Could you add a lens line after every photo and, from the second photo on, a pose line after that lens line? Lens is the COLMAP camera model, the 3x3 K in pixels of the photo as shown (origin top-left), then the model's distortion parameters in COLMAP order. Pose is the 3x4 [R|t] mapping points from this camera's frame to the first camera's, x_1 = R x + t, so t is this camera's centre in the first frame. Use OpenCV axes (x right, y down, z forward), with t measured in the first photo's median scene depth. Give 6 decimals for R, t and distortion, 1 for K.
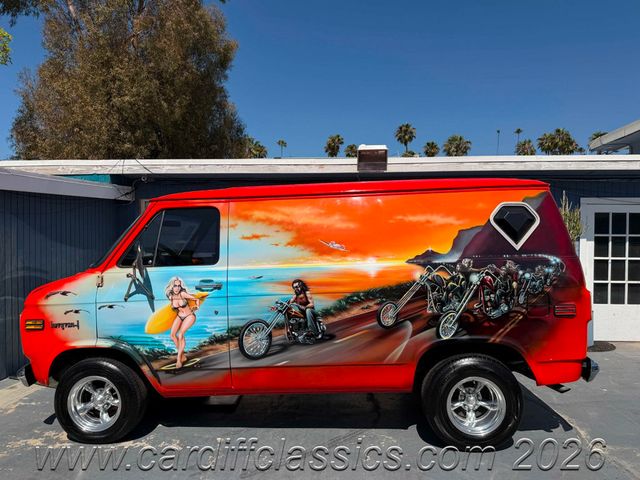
lens RADIAL K [[482.2, 0, 325.5], [0, 482.2, 237.9], [0, 0, 1]] dist [0.100479, -0.139254]
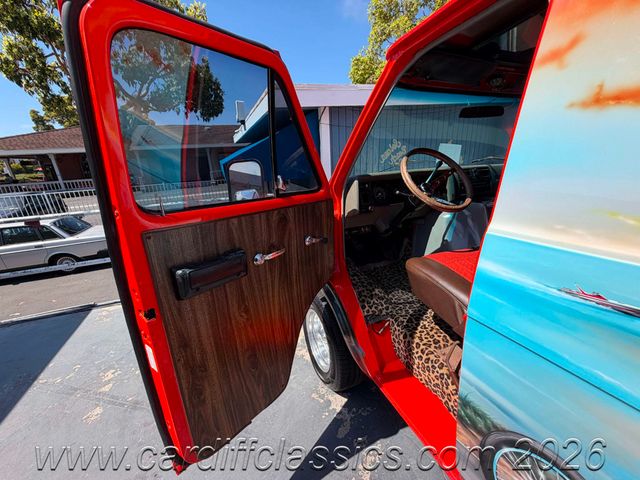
lens RADIAL K [[255.1, 0, 318.5], [0, 255.1, 241.7], [0, 0, 1]] dist [0.000606, -0.000137]
pose [[0.439212, 0.263523, -0.858864, -0.113097], [0.045545, 0.948250, 0.314240, 0.018018], [0.897228, -0.177135, 0.404481, 0.845891]]
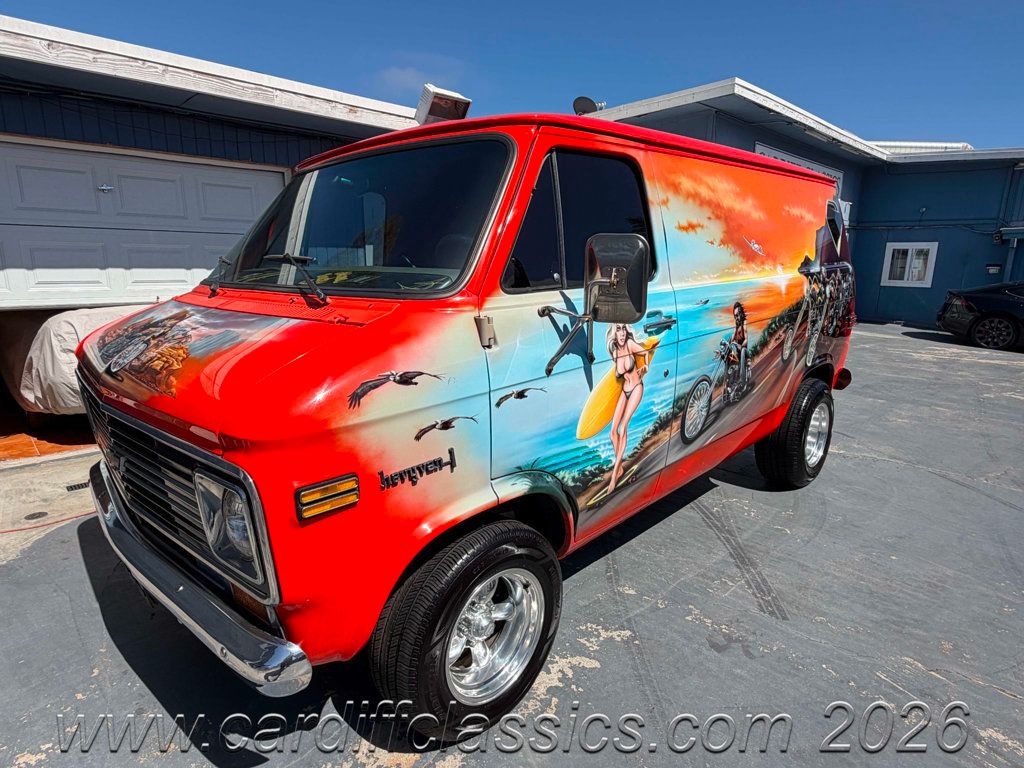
lens RADIAL K [[579.5, 0, 513.5], [0, 579.5, 385.7], [0, 0, 1]] dist [0.008721, -0.005577]
pose [[0.657616, -0.151678, 0.737926, -0.786816], [-0.010682, 0.977546, 0.210450, 0.037322], [-0.753278, -0.146278, 0.641229, 0.717378]]
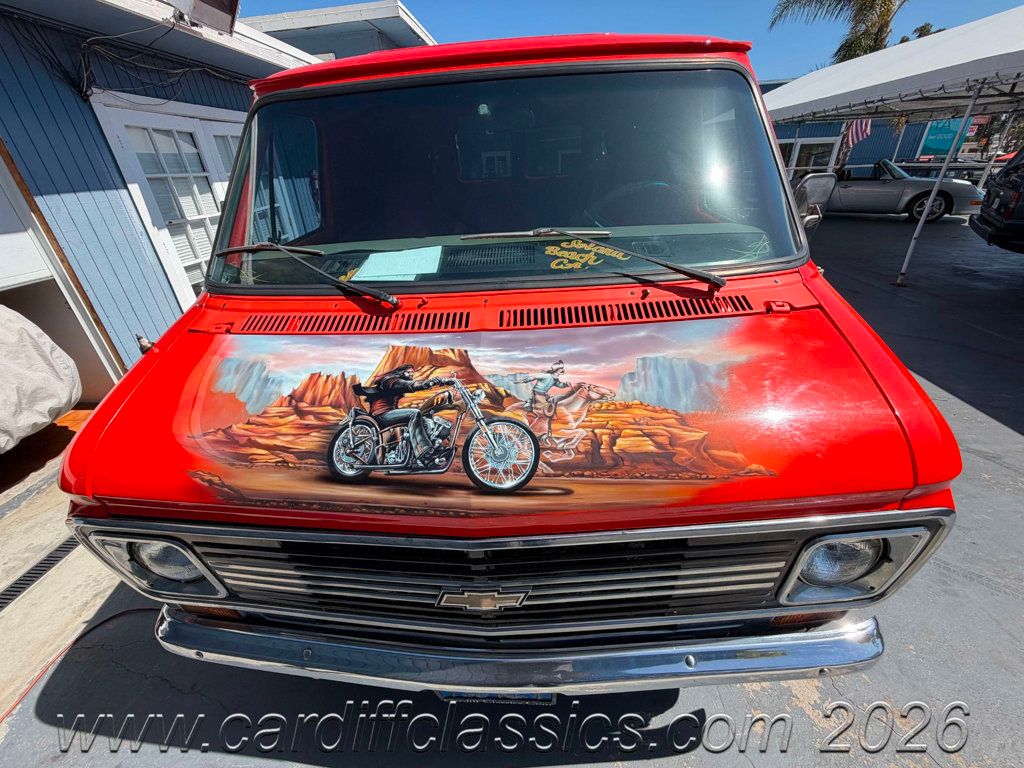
lens RADIAL K [[408.1, 0, 509.2], [0, 408.1, 383.8], [0, 0, 1]] dist [0.000606, -0.000137]
pose [[-0.009965, -0.476876, 0.878914, -0.798776], [0.047048, 0.877760, 0.476784, -0.008073], [-0.998843, 0.046103, 0.013689, 1.268153]]
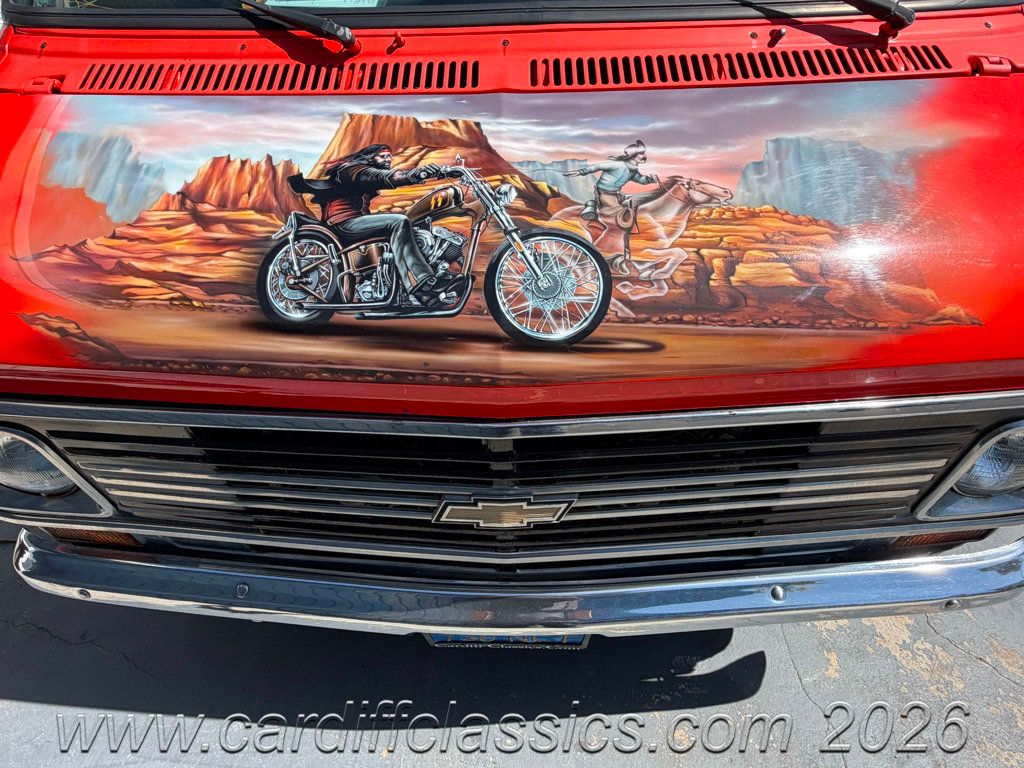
lens RADIAL K [[558.6, 0, 503.7], [0, 558.6, 380.4], [0, 0, 1]] dist [0.000457, 0.000660]
pose [[-0.038869, -0.651175, 0.757932, -0.783257], [0.013690, 0.758087, 0.652010, 0.030218], [-0.999151, 0.035719, -0.020551, 1.294555]]
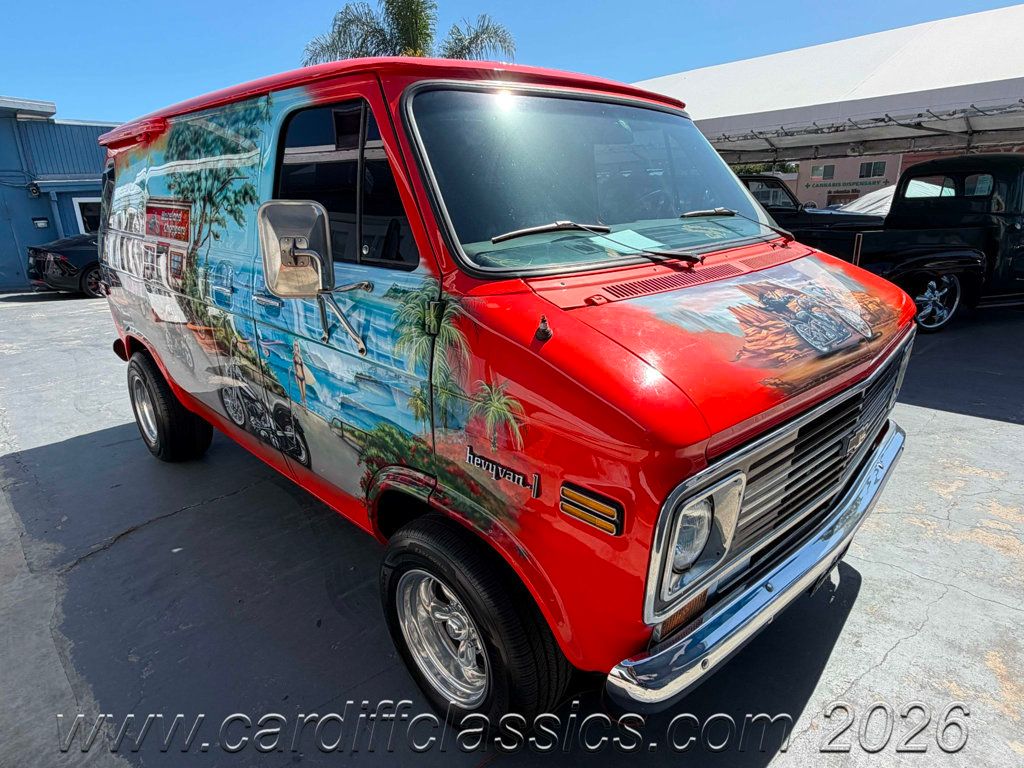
lens RADIAL K [[600.0, 0, 504.6], [0, 600.0, 387.4], [0, 0, 1]] dist [0.003255, 0.000140]
pose [[-0.736101, -0.182743, 0.651737, -0.750994], [0.032030, 0.952383, 0.303219, 0.017181], [-0.676114, 0.244074, -0.695196, 1.801795]]
